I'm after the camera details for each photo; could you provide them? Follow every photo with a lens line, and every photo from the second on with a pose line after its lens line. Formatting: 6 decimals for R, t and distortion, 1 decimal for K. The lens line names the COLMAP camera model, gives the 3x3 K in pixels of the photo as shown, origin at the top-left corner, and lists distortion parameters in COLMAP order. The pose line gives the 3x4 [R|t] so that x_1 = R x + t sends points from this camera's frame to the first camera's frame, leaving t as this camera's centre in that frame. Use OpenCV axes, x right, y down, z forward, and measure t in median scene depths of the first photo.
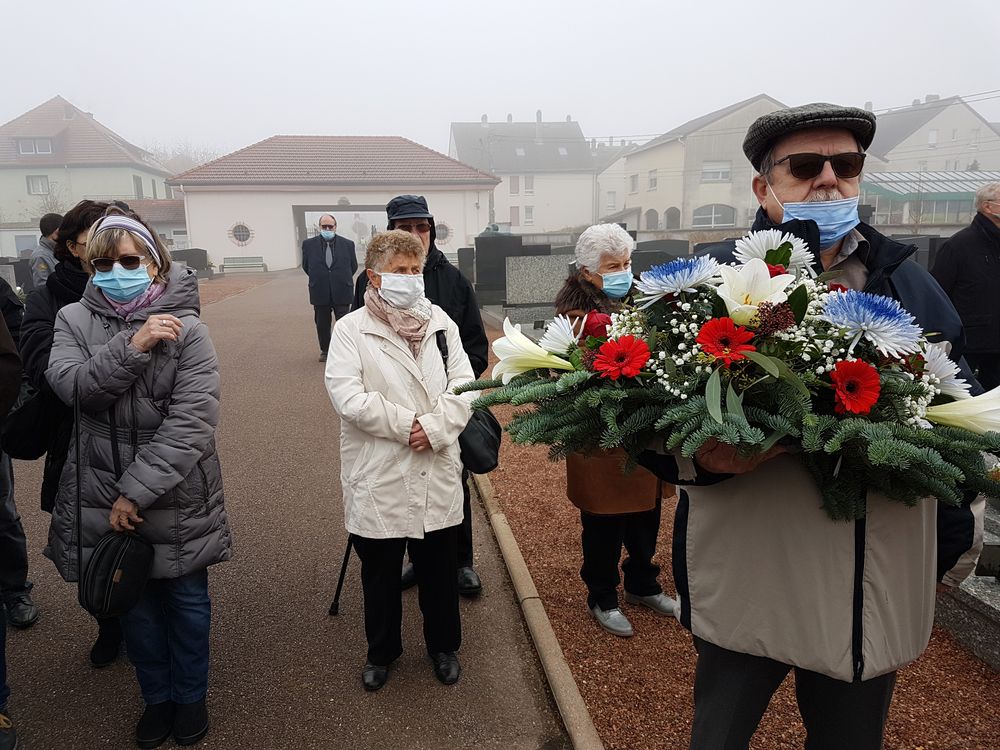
lens RADIAL K [[781.6, 0, 486.5], [0, 781.6, 374.3], [0, 0, 1]] dist [0.163936, -0.270324]
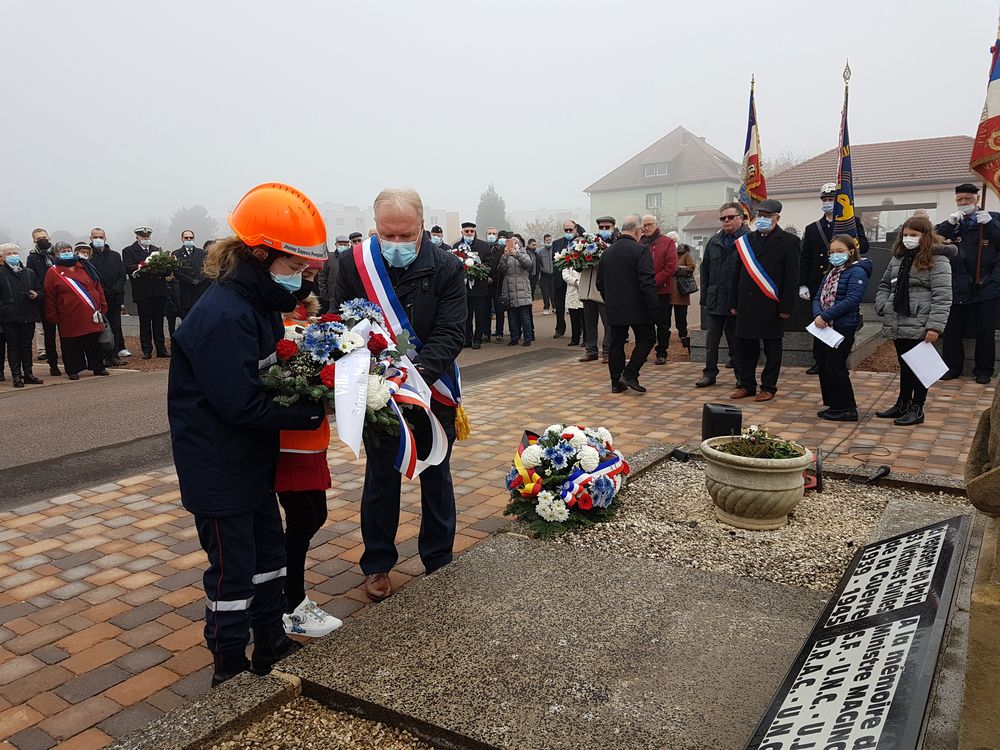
lens RADIAL K [[780.6, 0, 487.4], [0, 780.6, 383.9], [0, 0, 1]] dist [0.262788, -0.488664]
pose [[0.740923, 0.108131, -0.662828, 0.142354], [-0.102866, 0.993579, 0.047102, 0.026920], [0.663666, 0.033283, 0.747288, -0.146799]]
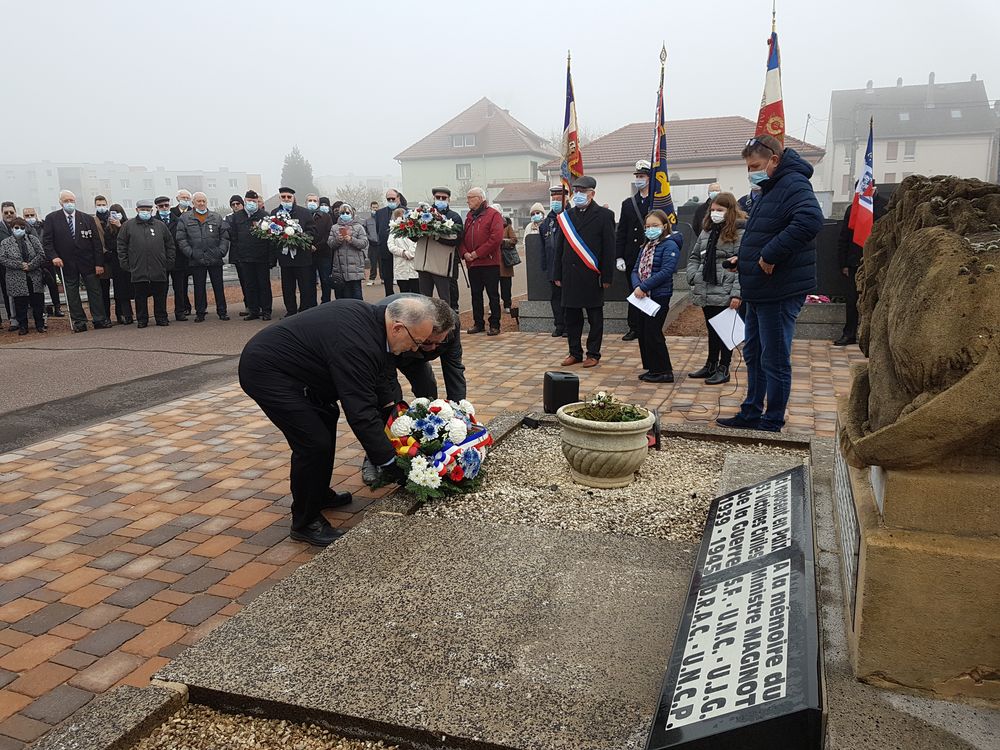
lens RADIAL K [[780.6, 0, 487.4], [0, 780.6, 383.9], [0, 0, 1]] dist [0.262788, -0.488664]
pose [[0.876725, 0.099290, -0.470633, 0.136804], [-0.078570, 0.994882, 0.063527, 0.026848], [0.474532, -0.018718, 0.880039, -0.150043]]
